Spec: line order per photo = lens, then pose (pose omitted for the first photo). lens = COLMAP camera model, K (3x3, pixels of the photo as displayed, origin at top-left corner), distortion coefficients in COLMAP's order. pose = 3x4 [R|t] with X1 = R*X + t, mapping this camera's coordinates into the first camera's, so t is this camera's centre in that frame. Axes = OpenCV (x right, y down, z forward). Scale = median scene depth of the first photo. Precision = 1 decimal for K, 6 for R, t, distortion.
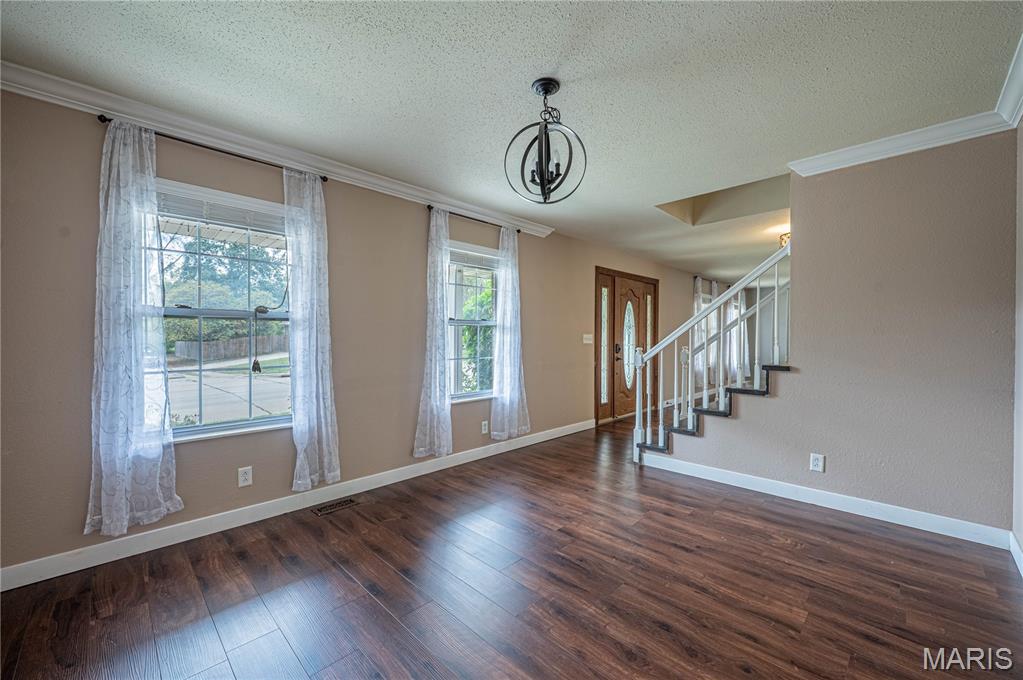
lens RADIAL K [[406.5, 0, 515.7], [0, 406.5, 341.8], [0, 0, 1]] dist [0.000674, 0.000085]
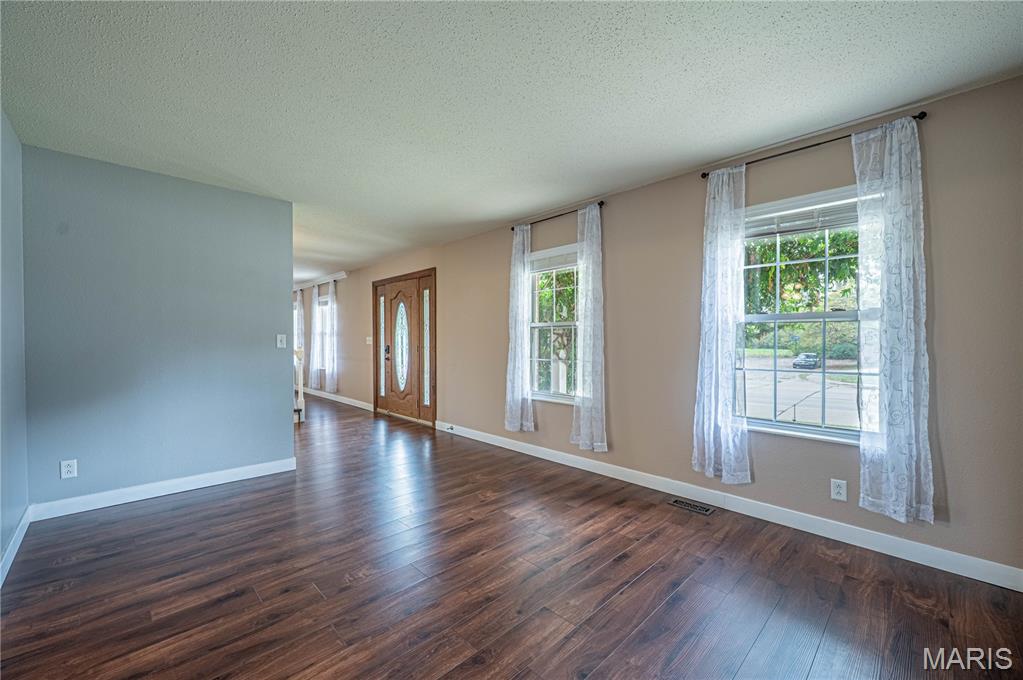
lens RADIAL K [[406.5, 0, 515.7], [0, 406.5, 341.8], [0, 0, 1]] dist [0.000674, 0.000085]
pose [[-0.011556, 0.002753, -0.999929, 1.214161], [-0.008731, 0.999958, 0.002854, -0.009160], [0.999895, 0.008763, -0.011531, 1.227100]]
